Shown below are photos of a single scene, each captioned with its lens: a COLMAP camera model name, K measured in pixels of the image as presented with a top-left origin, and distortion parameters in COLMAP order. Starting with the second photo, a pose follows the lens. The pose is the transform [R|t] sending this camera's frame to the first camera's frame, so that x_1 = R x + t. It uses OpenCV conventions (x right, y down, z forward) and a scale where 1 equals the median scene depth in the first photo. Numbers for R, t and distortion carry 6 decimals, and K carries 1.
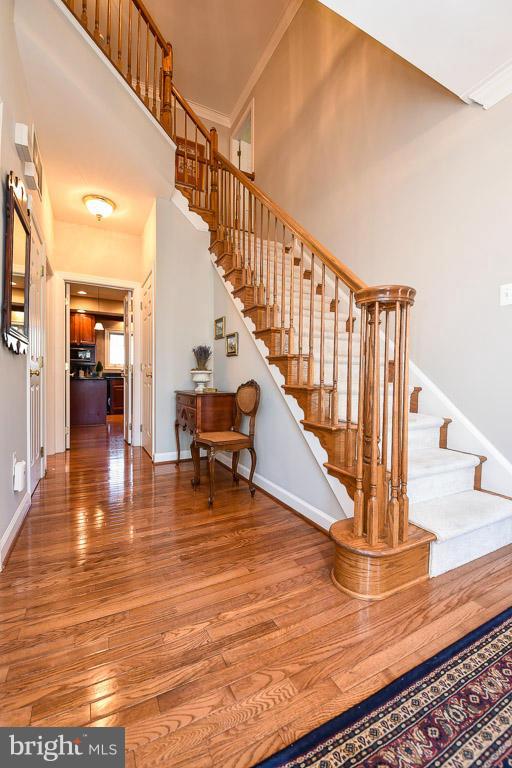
lens RADIAL K [[328.1, 0, 258.4], [0, 328.1, 384.5], [0, 0, 1]] dist [0.003521, -0.000076]
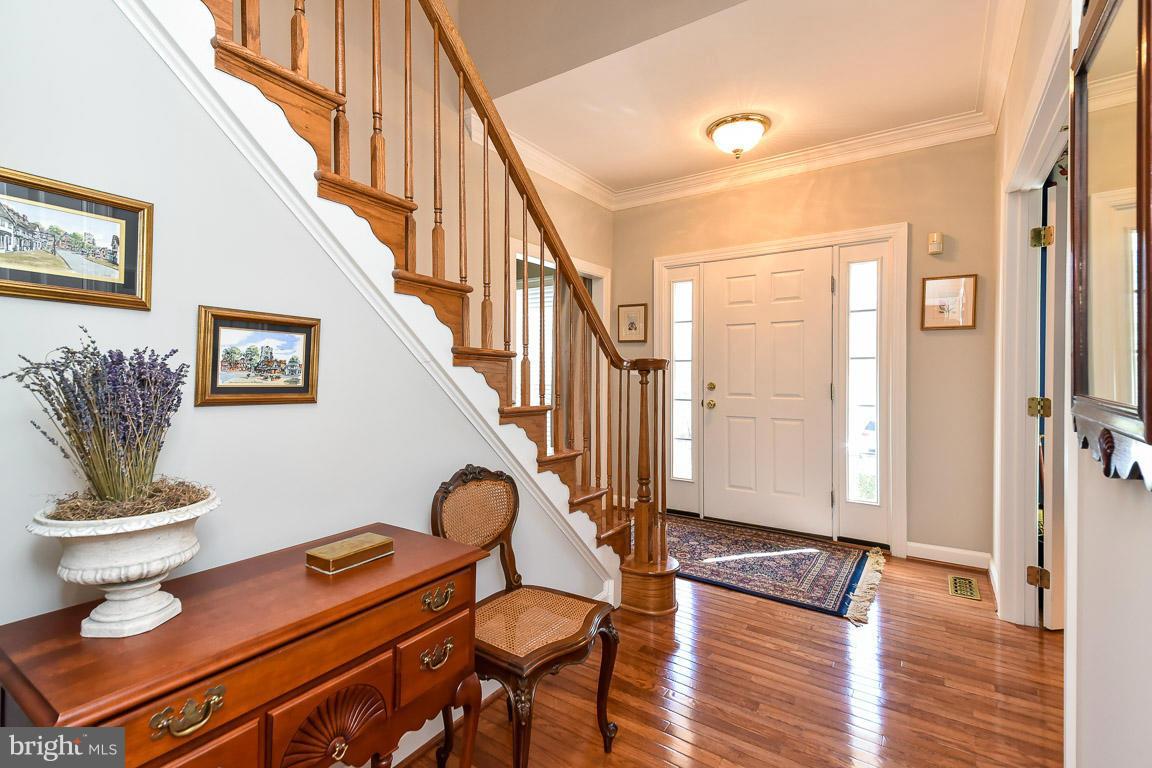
lens RADIAL K [[492.1, 0, 578.0], [0, 492.1, 380.3], [0, 0, 1]] dist [0.003521, -0.000076]
pose [[-0.451099, -0.006822, 0.892448, -0.991397], [0.013040, 0.999814, 0.014235, -0.199006], [-0.892379, 0.018059, -0.450926, 1.774142]]
